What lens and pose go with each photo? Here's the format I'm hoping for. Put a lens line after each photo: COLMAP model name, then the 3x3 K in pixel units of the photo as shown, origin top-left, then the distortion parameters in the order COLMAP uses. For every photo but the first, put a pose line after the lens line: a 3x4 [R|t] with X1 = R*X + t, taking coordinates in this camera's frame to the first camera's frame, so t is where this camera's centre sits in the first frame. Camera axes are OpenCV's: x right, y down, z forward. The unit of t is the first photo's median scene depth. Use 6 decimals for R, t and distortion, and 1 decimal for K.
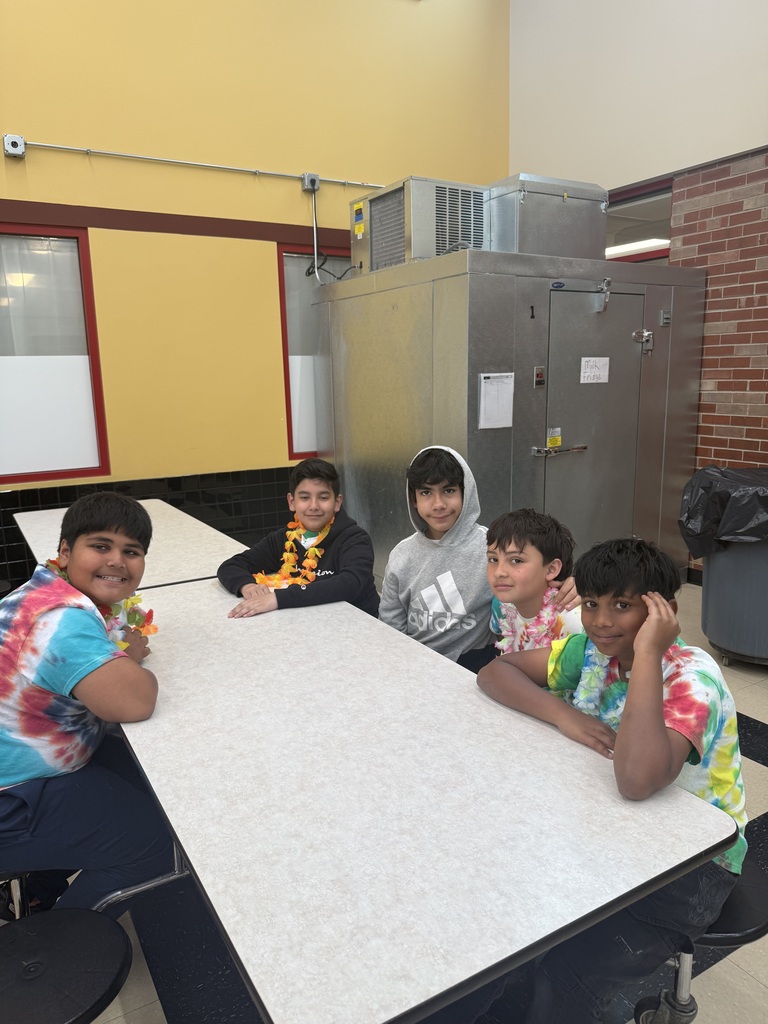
lens RADIAL K [[716.6, 0, 386.4], [0, 716.6, 516.8], [0, 0, 1]] dist [0.166099, -0.308347]
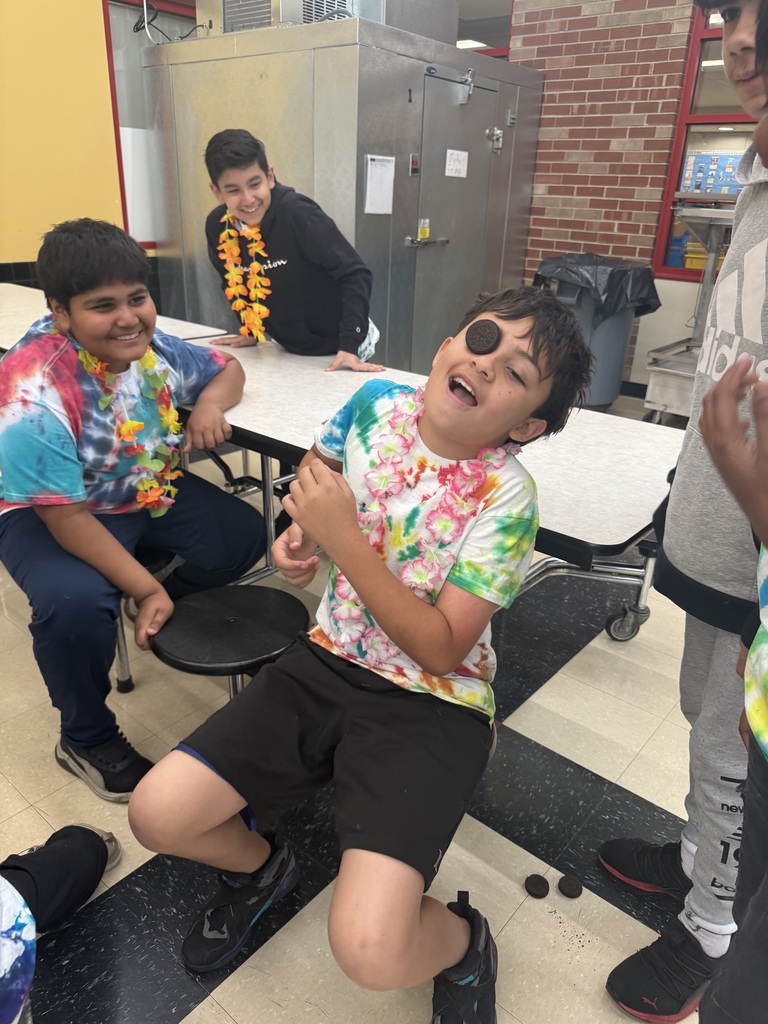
lens RADIAL K [[737.0, 0, 387.0], [0, 737.0, 516.0], [0, 0, 1]] dist [0.003810, -0.024788]
pose [[0.943069, -0.079936, 0.322848, -0.183902], [0.006875, 0.975167, 0.221365, 0.055772], [-0.332526, -0.206543, 0.920199, -0.048042]]
